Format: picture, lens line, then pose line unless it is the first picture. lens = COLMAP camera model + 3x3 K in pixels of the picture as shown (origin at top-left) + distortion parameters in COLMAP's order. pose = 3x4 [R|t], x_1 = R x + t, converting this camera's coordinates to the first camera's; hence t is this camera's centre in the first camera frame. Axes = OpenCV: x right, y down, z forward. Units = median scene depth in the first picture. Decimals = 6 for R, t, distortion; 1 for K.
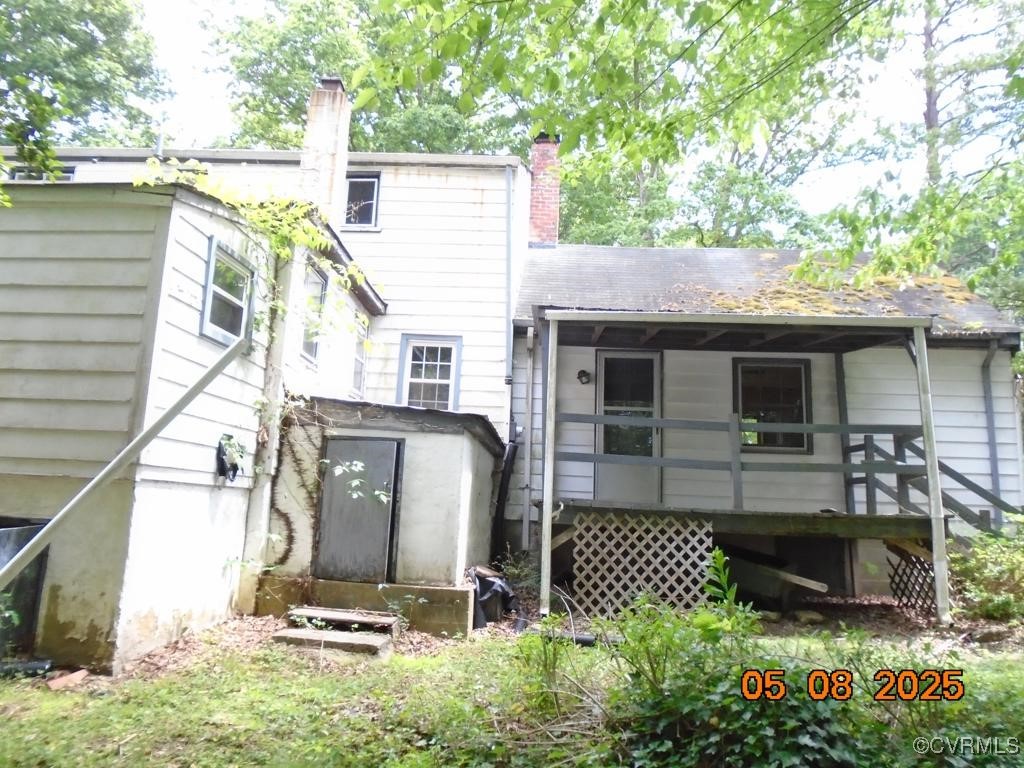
lens RADIAL K [[774.0, 0, 519.0], [0, 774.0, 385.0], [0, 0, 1]] dist [-0.026577, 0.031677]
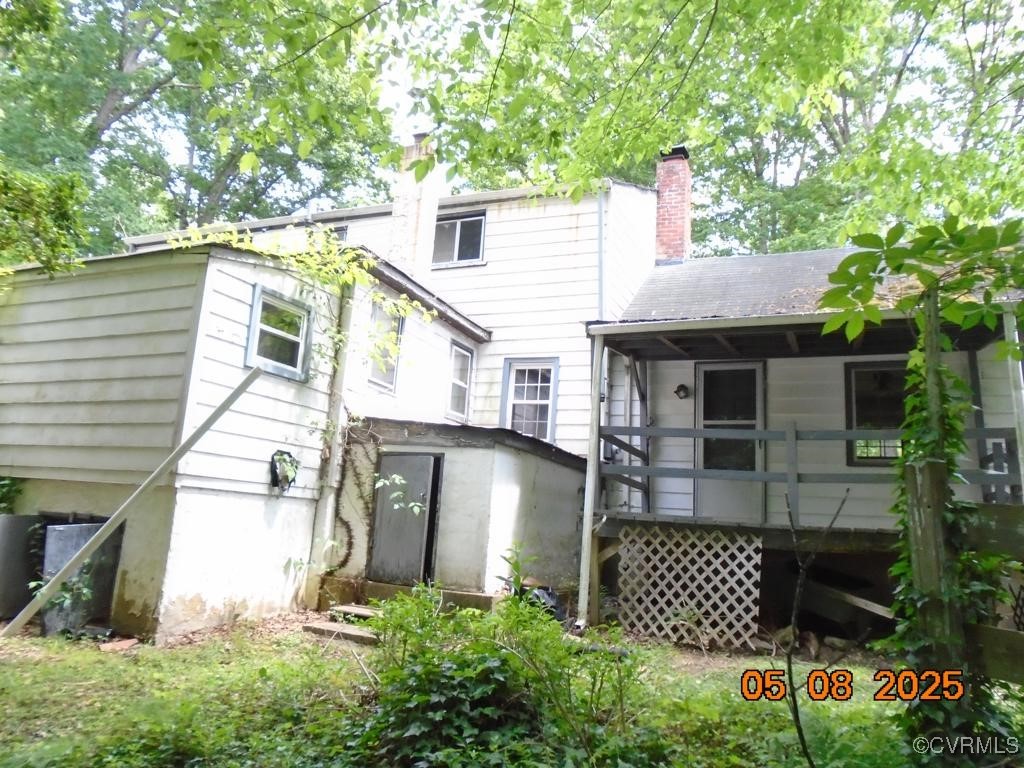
lens RADIAL K [[774.0, 0, 520.6], [0, 774.0, 384.2], [0, 0, 1]] dist [-0.026577, 0.031677]
pose [[0.941004, -0.049475, -0.334758, 0.303206], [0.035966, 0.998273, -0.046438, 0.025735], [0.336478, 0.031659, 0.941159, 0.016455]]
